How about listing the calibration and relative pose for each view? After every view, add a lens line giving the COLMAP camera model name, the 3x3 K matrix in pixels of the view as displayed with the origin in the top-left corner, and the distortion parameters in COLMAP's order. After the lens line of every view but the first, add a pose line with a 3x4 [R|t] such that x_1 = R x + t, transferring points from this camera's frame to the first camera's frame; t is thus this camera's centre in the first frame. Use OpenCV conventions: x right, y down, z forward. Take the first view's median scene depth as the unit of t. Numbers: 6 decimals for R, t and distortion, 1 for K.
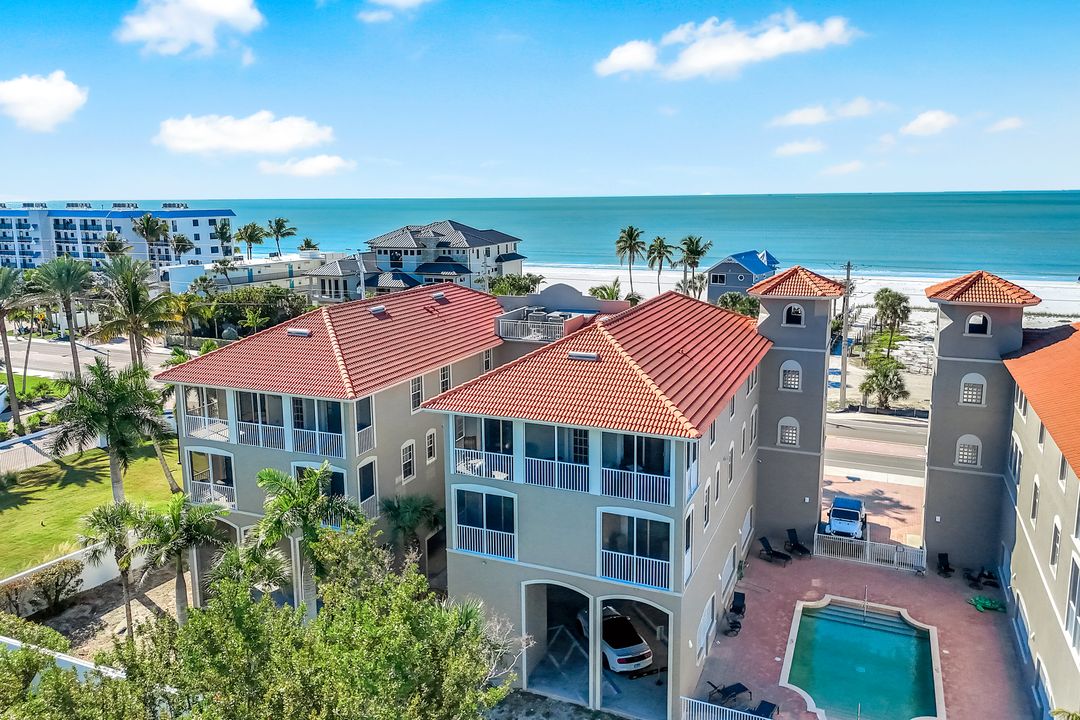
lens RADIAL K [[791.4, 0, 536.8], [0, 791.4, 332.1], [0, 0, 1]] dist [0.077031, -0.083382]
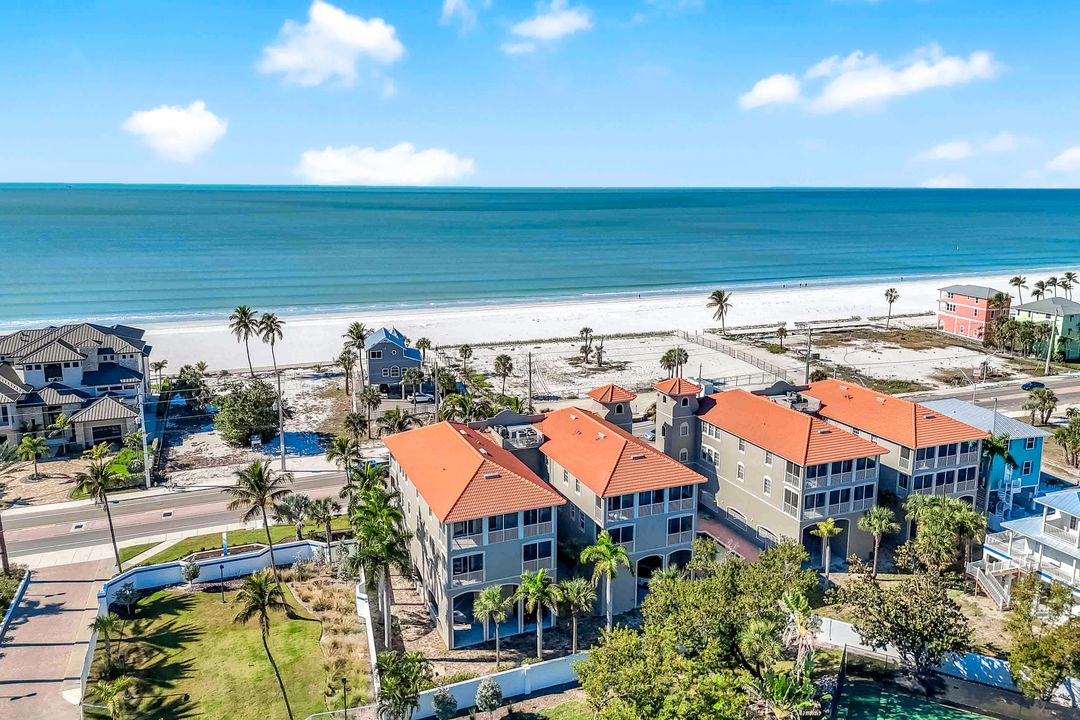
lens RADIAL K [[798.9, 0, 539.9], [0, 798.9, 320.4], [0, 0, 1]] dist [0.072503, -0.071128]
pose [[0.690283, -0.107390, 0.715526, -1.377232], [0.110978, 0.992937, 0.041962, -0.384975], [-0.714978, 0.050442, 0.697325, -0.347339]]
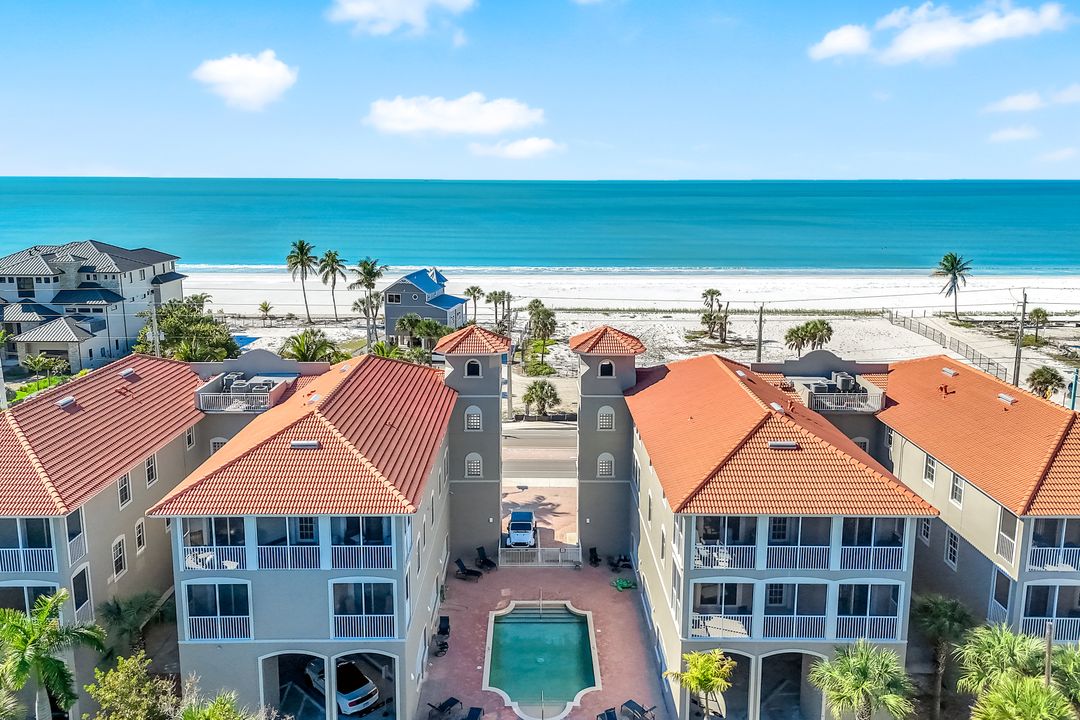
lens RADIAL K [[798.9, 0, 539.9], [0, 798.9, 320.4], [0, 0, 1]] dist [0.072503, -0.071128]
pose [[0.913238, -0.057965, 0.403283, -0.067843], [0.056279, 0.998286, 0.016044, -0.113019], [-0.403521, 0.008044, 0.914935, -0.141673]]
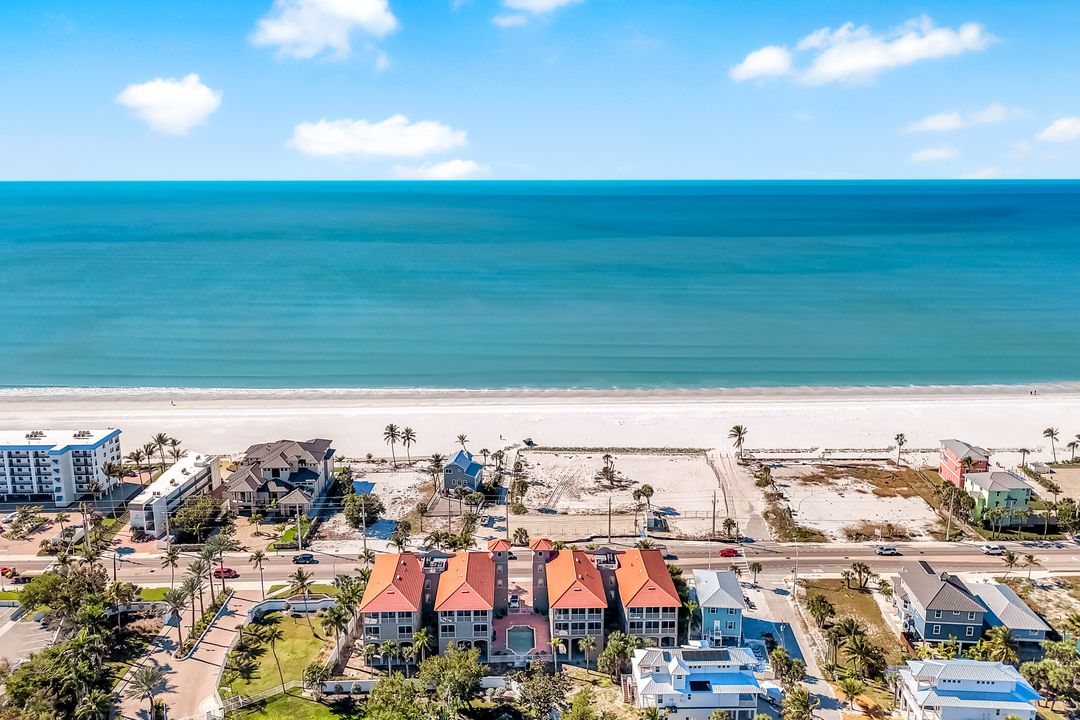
lens RADIAL K [[791.4, 0, 536.8], [0, 791.4, 332.1], [0, 0, 1]] dist [0.077031, -0.083382]
pose [[0.903096, -0.073204, 0.423153, -1.146083], [0.065346, 0.997315, 0.033068, -1.293546], [-0.424437, -0.002213, 0.905455, -2.756349]]
